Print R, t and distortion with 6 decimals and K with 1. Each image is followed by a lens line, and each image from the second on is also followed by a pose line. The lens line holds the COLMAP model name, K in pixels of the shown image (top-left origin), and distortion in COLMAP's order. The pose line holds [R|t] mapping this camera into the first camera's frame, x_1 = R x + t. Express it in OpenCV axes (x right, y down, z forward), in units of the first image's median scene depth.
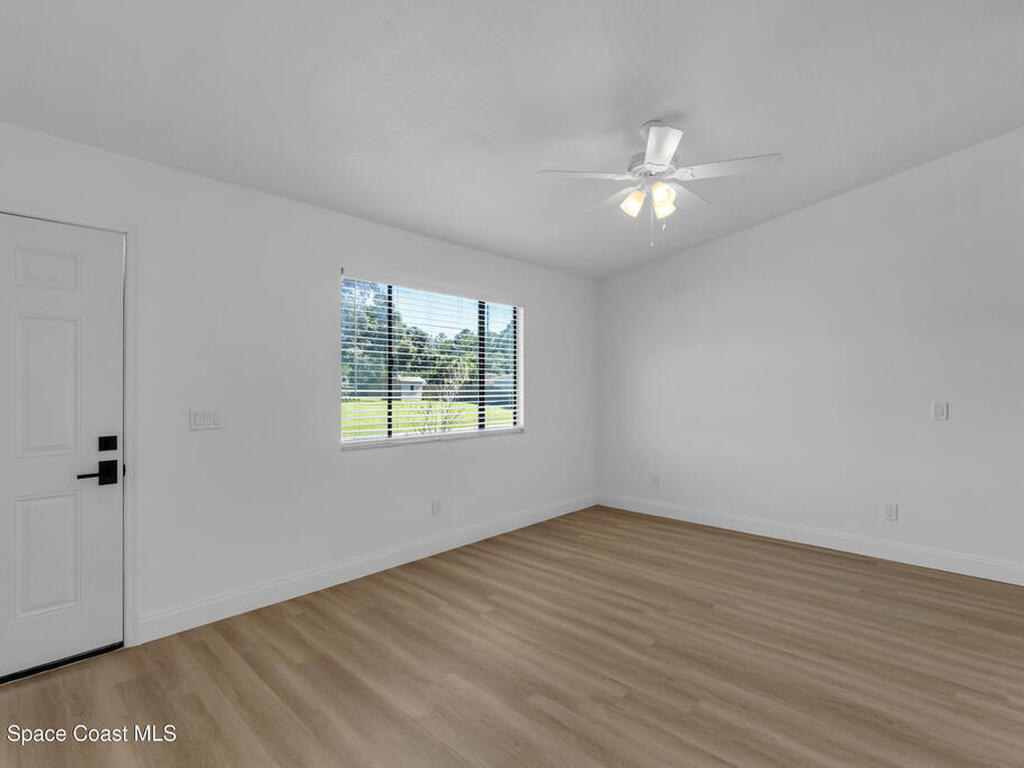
lens RADIAL K [[523.2, 0, 478.6], [0, 523.2, 385.5], [0, 0, 1]] dist [0.000594, 0.000244]
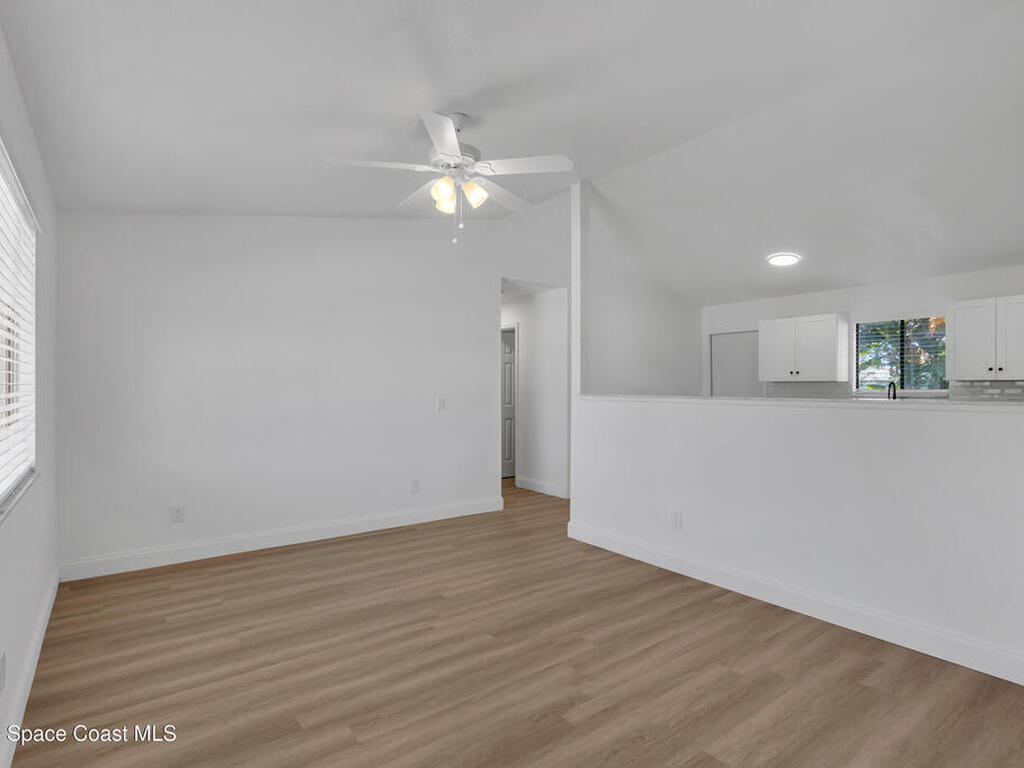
lens RADIAL K [[542.1, 0, 566.6], [0, 542.1, 386.7], [0, 0, 1]] dist [-0.006502, 0.000702]
pose [[0.076089, 0.001997, 0.997099, -0.572717], [-0.004222, 0.999990, -0.001680, 0.001876], [-0.997092, -0.004081, 0.076097, 0.618771]]
